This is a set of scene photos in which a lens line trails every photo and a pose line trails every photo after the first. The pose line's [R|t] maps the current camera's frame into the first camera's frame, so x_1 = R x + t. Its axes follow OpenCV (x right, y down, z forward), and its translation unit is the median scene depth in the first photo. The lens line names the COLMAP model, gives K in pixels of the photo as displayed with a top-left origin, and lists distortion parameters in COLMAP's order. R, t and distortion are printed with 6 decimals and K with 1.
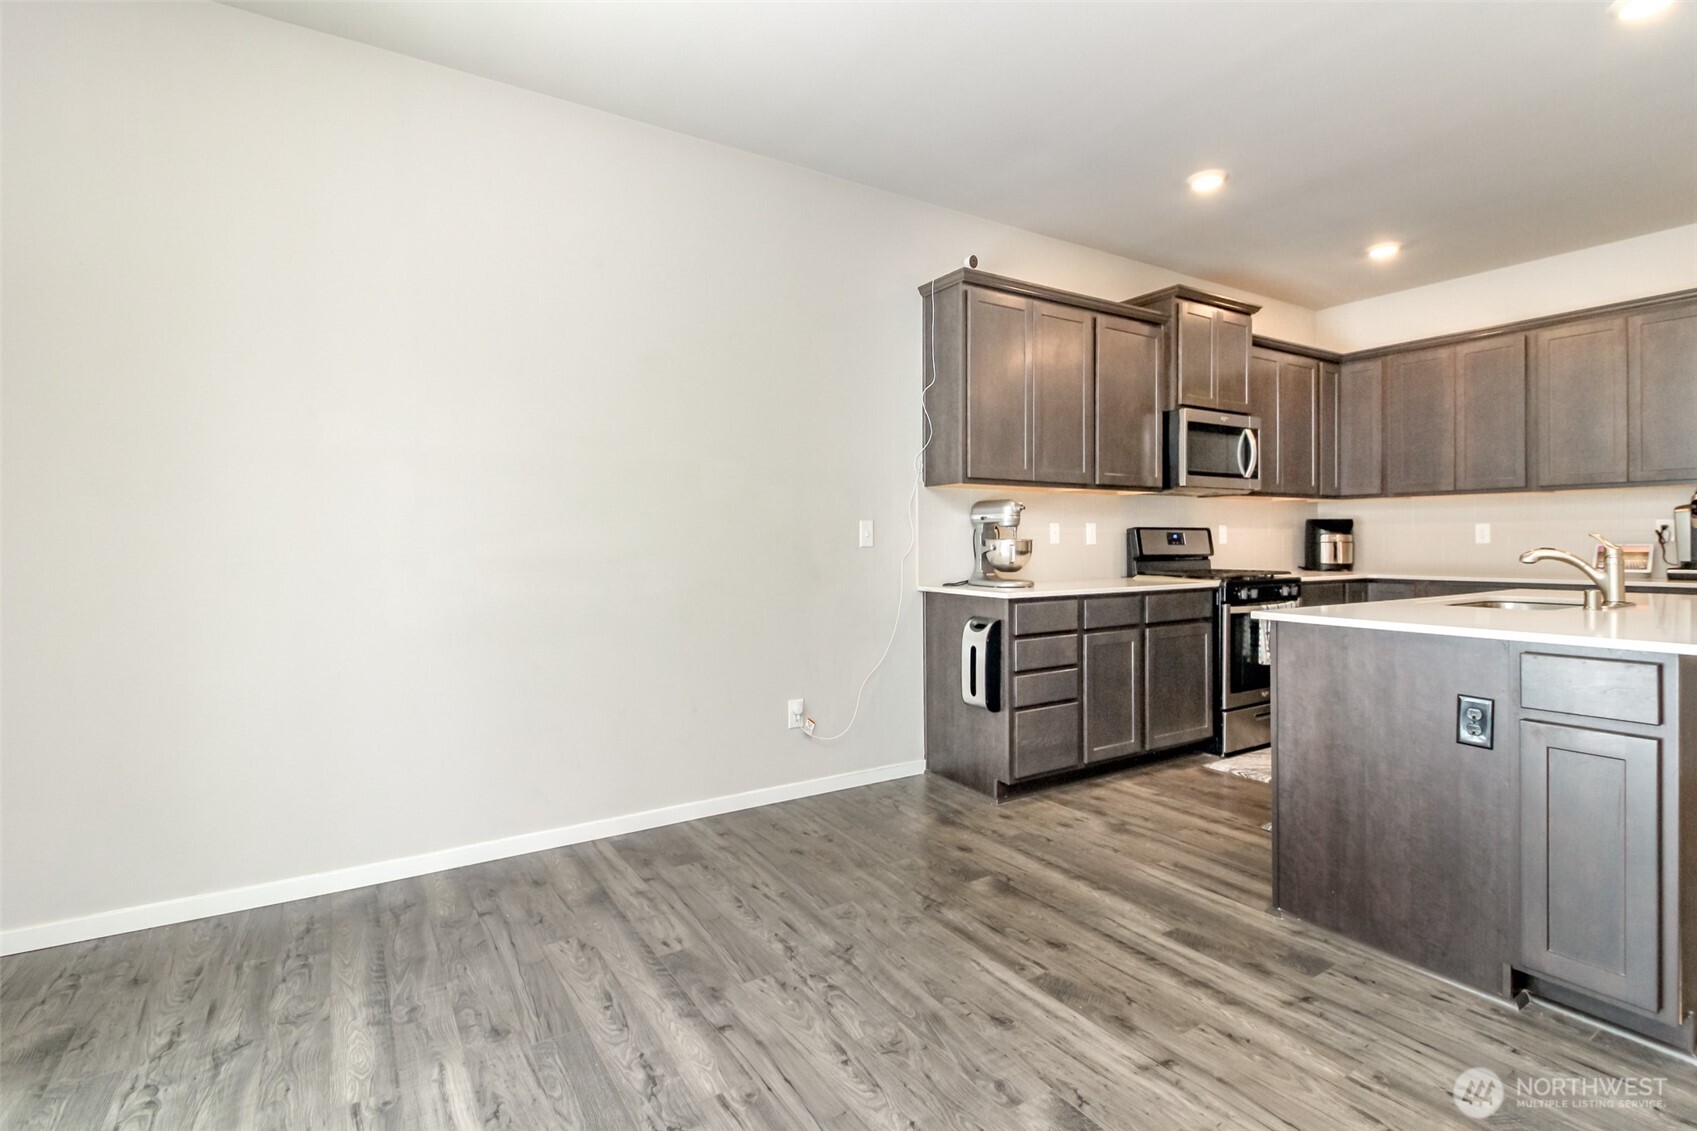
lens RADIAL K [[783.4, 0, 815.2], [0, 783.4, 553.1], [0, 0, 1]] dist [0.001970, -0.006706]
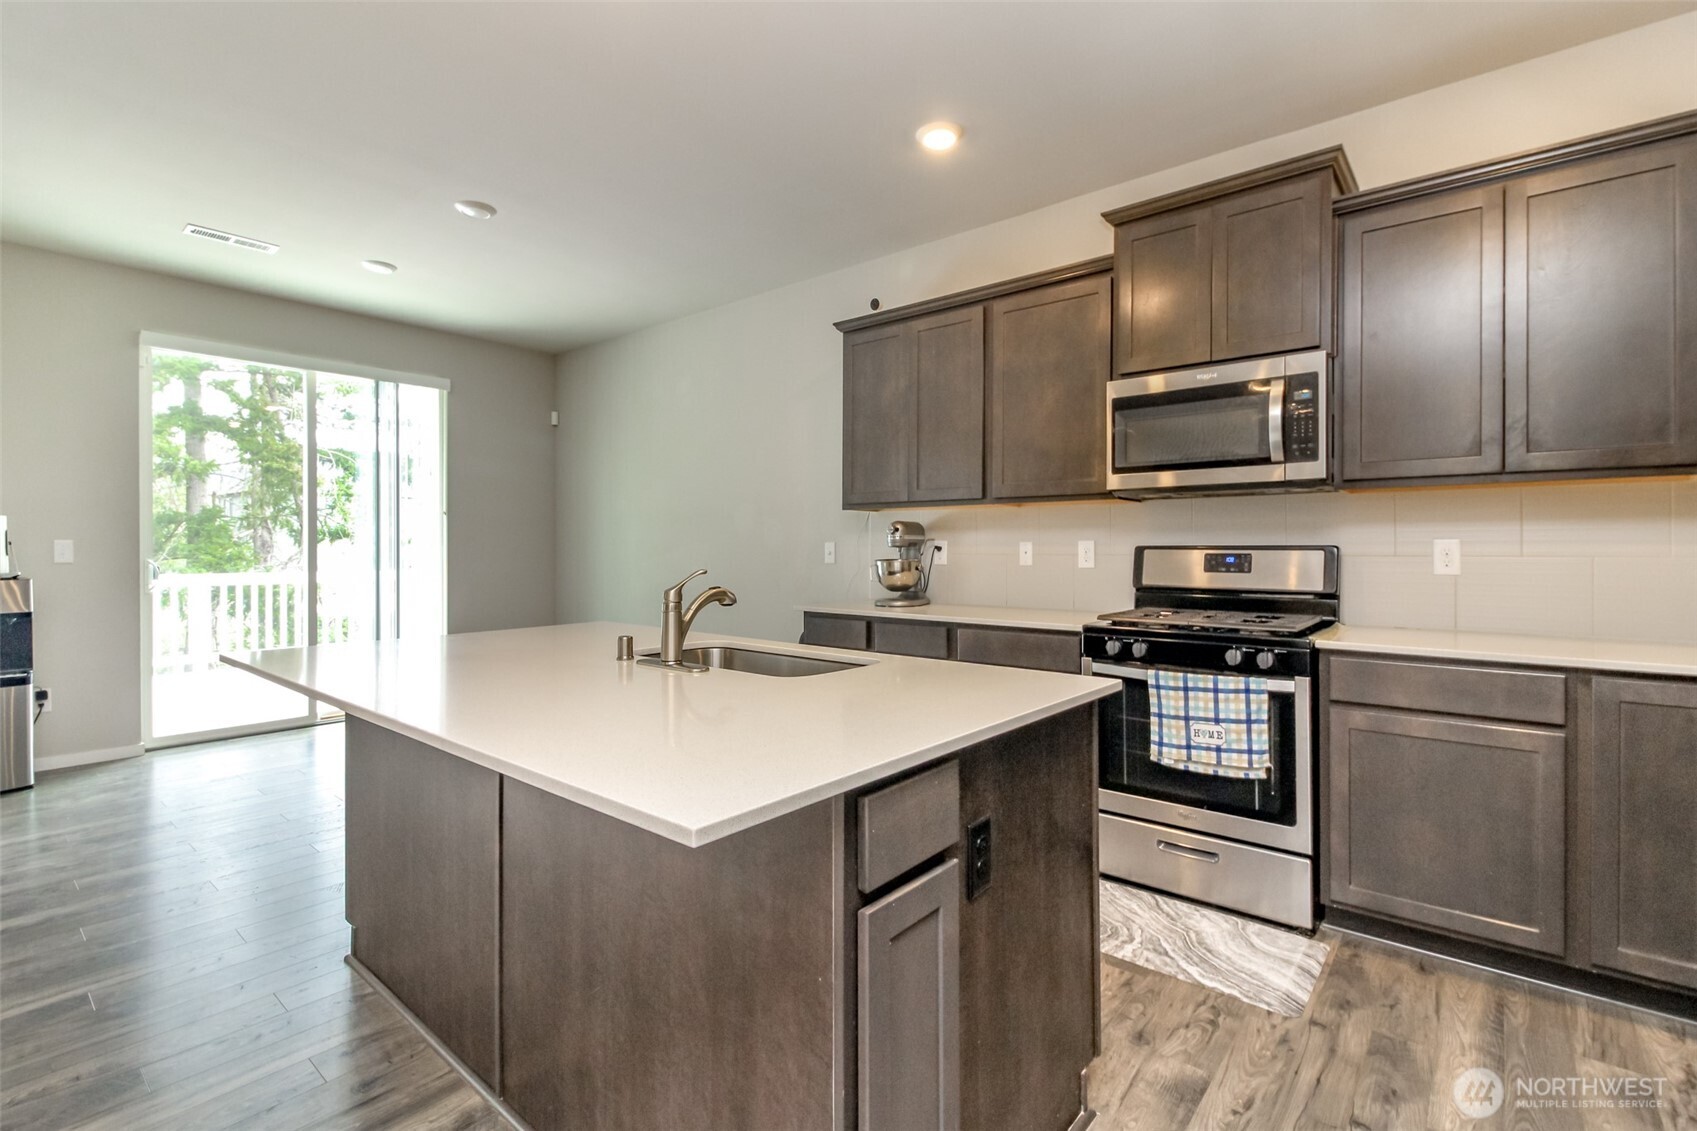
lens RADIAL K [[783.4, 0, 850.0], [0, 783.4, 553.1], [0, 0, 1]] dist [0.001970, -0.006706]
pose [[0.315387, 0.016218, -0.948825, 1.329298], [-0.013333, 0.999831, 0.012659, -0.041383], [0.948870, 0.008658, 0.315550, 0.673030]]
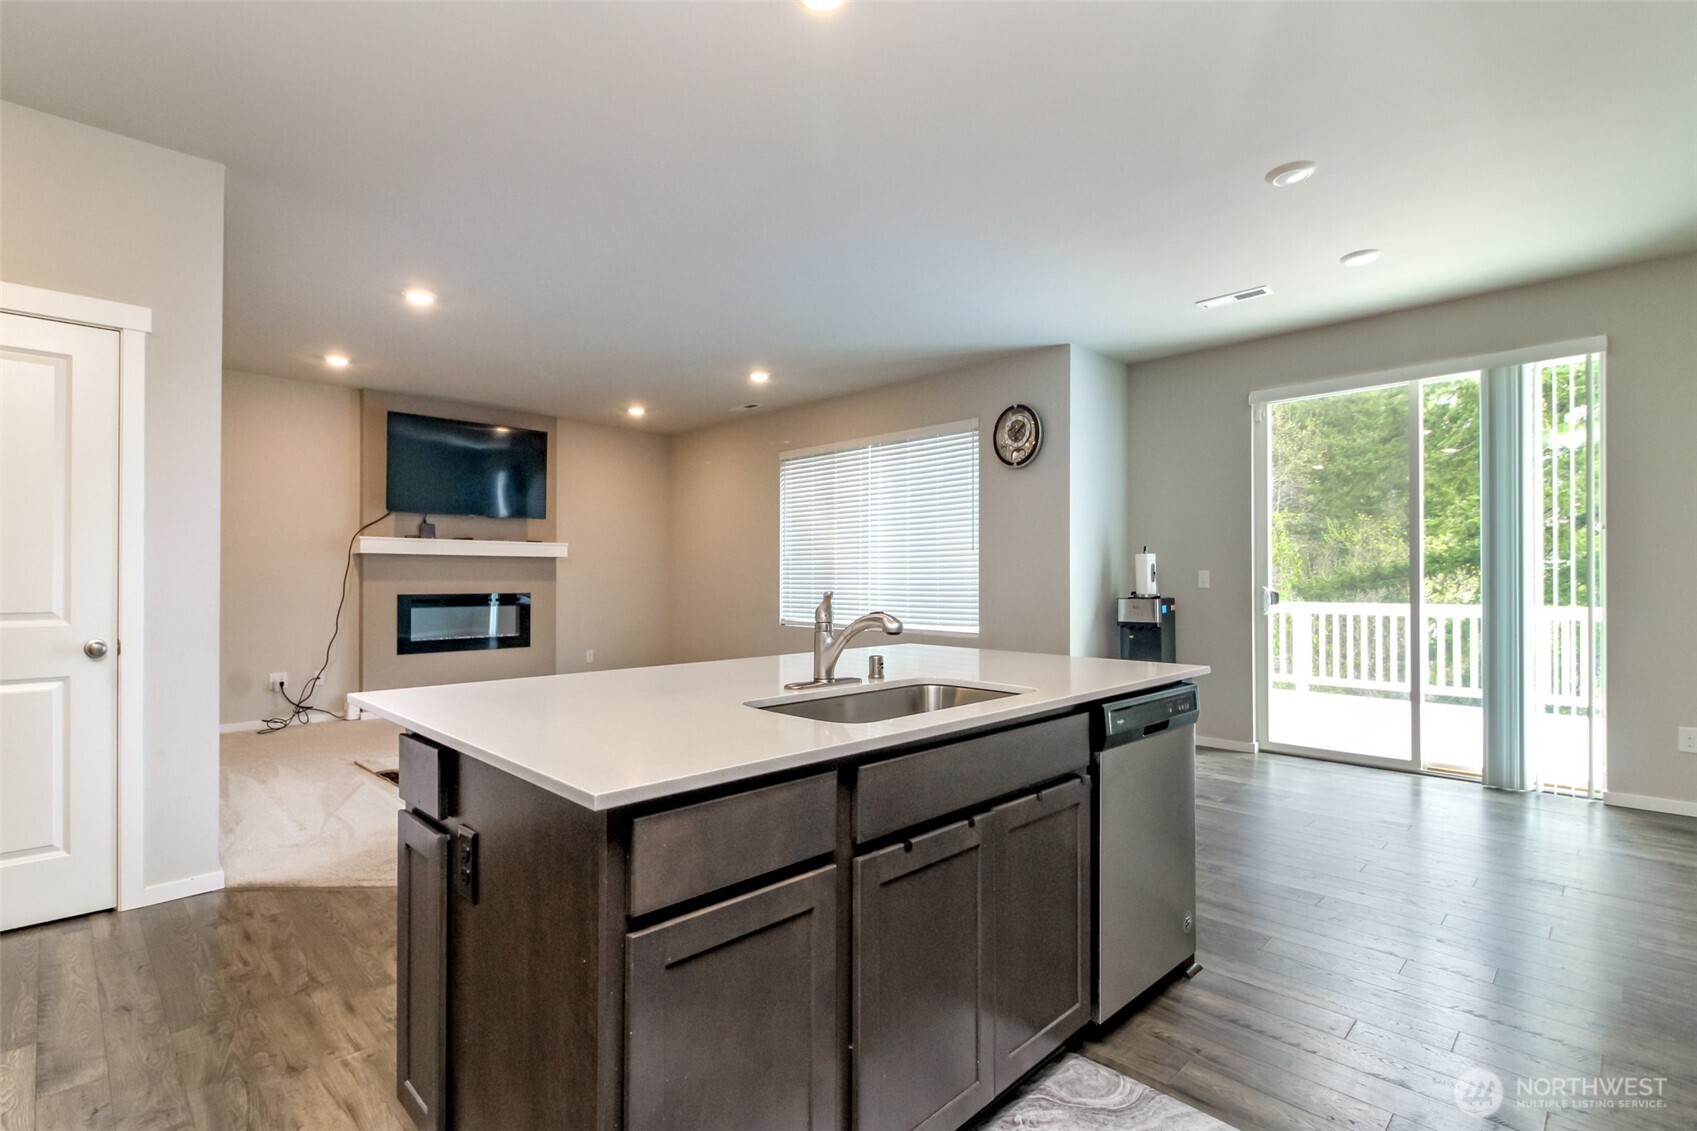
lens RADIAL K [[783.4, 0, 836.0], [0, 783.4, 565.2], [0, 0, 1]] dist [0.001970, -0.006706]
pose [[-0.978153, 0.003855, -0.207851, 0.835020], [0.004690, 0.999983, -0.003521, -0.036793], [0.207834, -0.004419, -0.978154, 1.298799]]
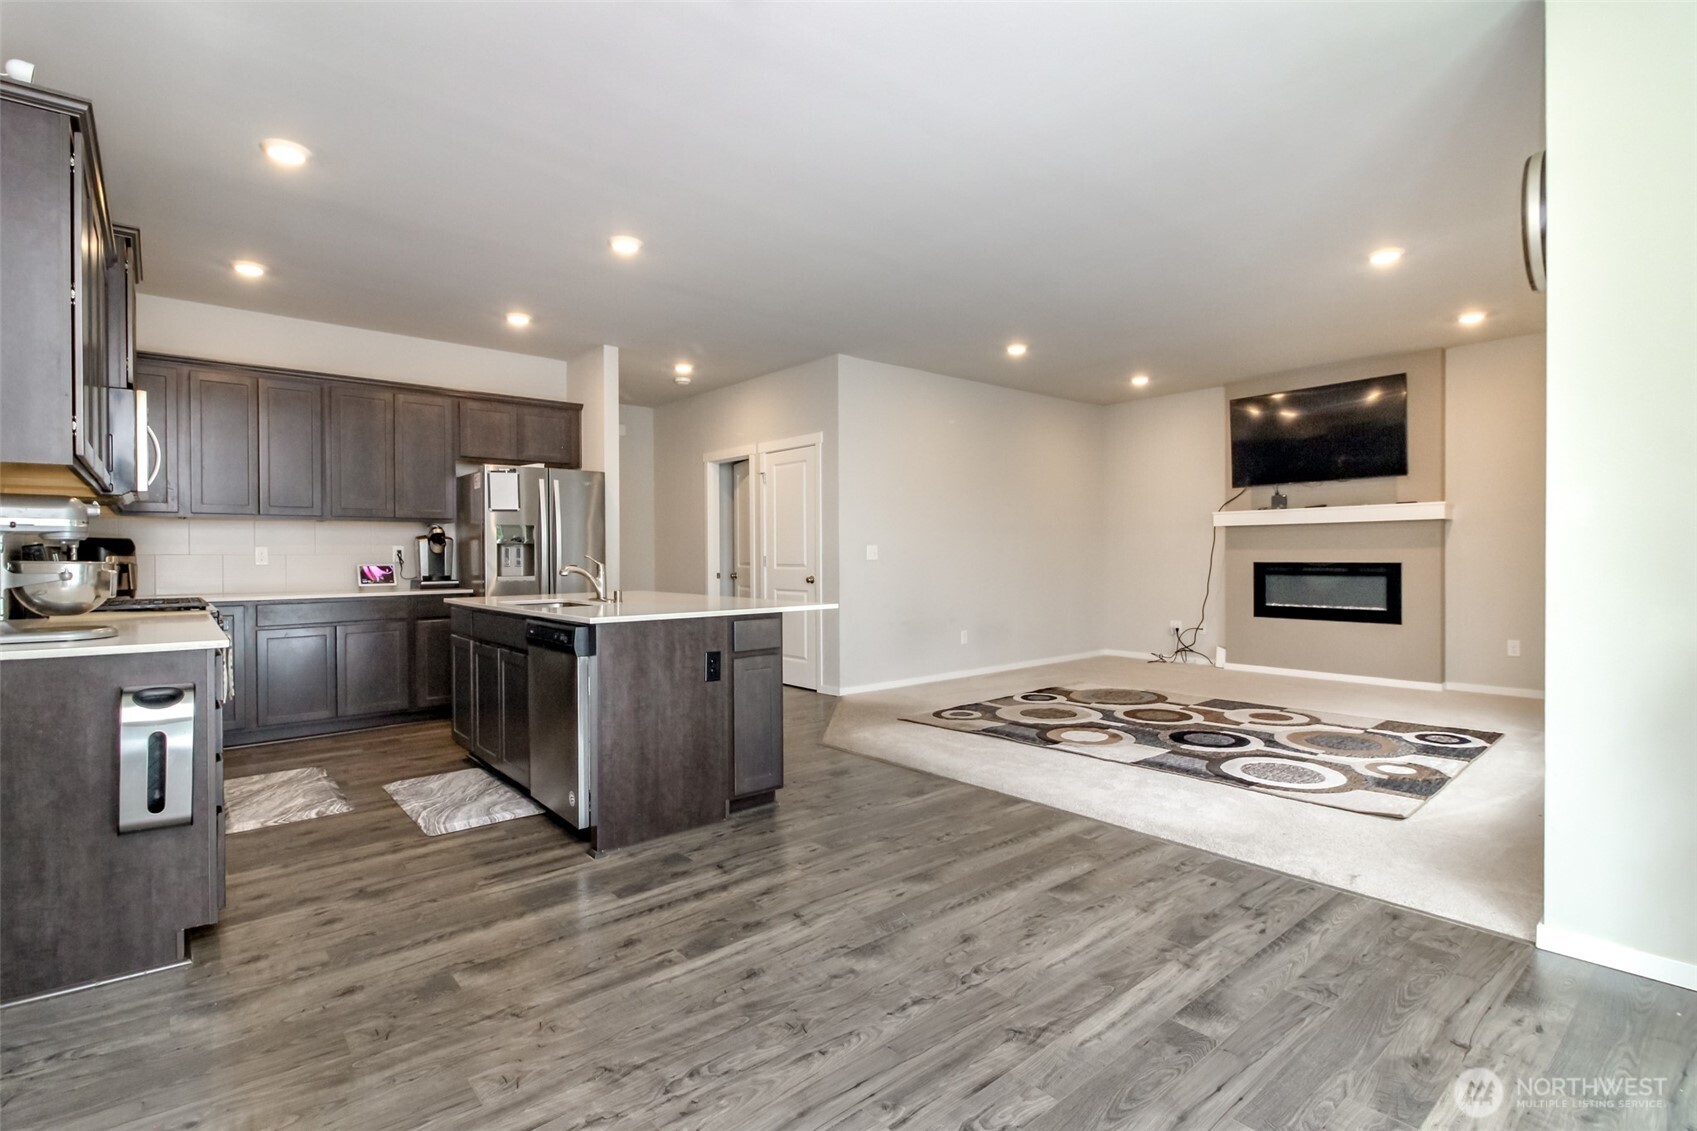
lens RADIAL K [[783.4, 0, 850.2], [0, 783.4, 558.7], [0, 0, 1]] dist [0.001970, -0.006706]
pose [[-0.163680, 0.002355, 0.986511, -0.501103], [0.020213, 0.999795, 0.000967, -0.007773], [-0.986306, 0.020098, -0.163694, 0.556554]]
